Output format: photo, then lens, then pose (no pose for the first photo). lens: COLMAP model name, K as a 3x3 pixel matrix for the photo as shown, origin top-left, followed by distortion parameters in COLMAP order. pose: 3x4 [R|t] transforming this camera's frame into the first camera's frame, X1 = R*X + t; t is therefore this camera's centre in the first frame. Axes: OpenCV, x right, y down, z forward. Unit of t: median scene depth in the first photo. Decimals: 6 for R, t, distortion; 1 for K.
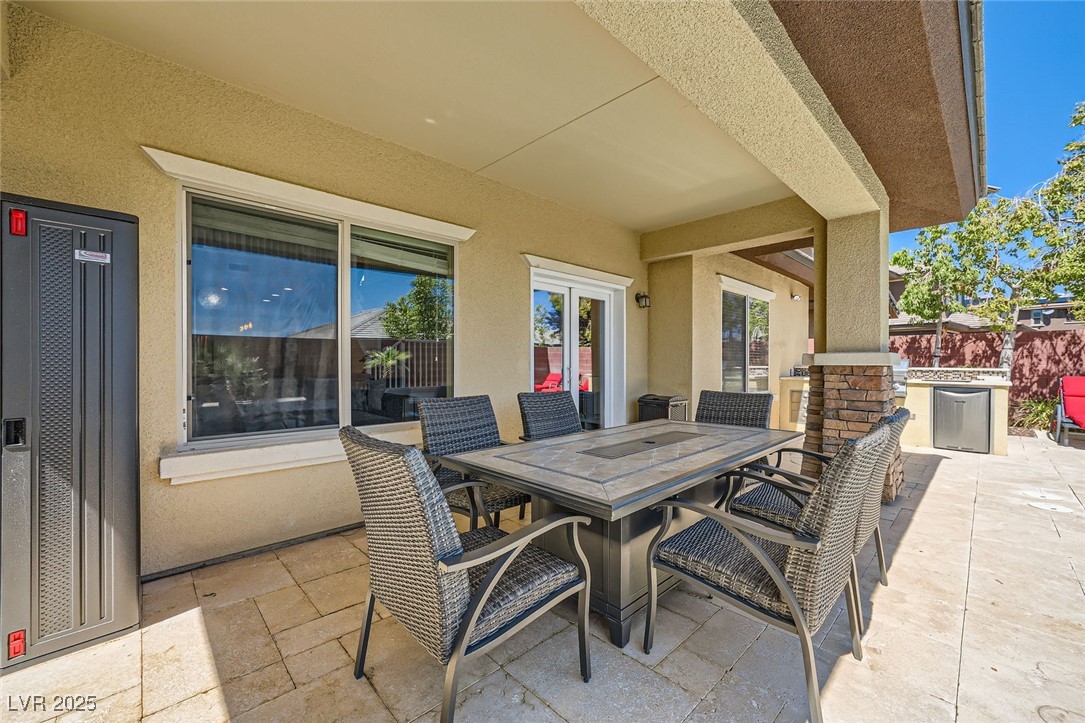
lens RADIAL K [[429.3, 0, 540.7], [0, 429.3, 361.7], [0, 0, 1]] dist [-0.010494, 0.002765]
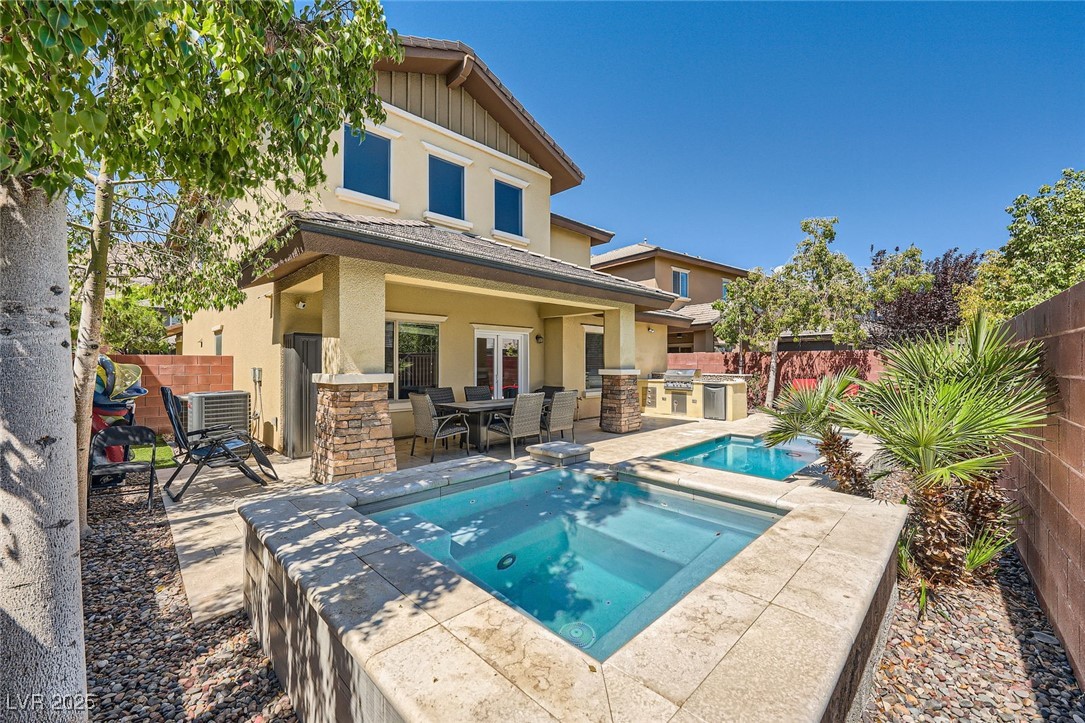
lens RADIAL K [[429.3, 0, 539.2], [0, 429.3, 362.1], [0, 0, 1]] dist [-0.010494, 0.002765]
pose [[0.999957, -0.001371, 0.009202, 0.214438], [0.001368, 0.999999, 0.000331, -0.041951], [-0.009203, -0.000318, 0.999958, -0.892414]]
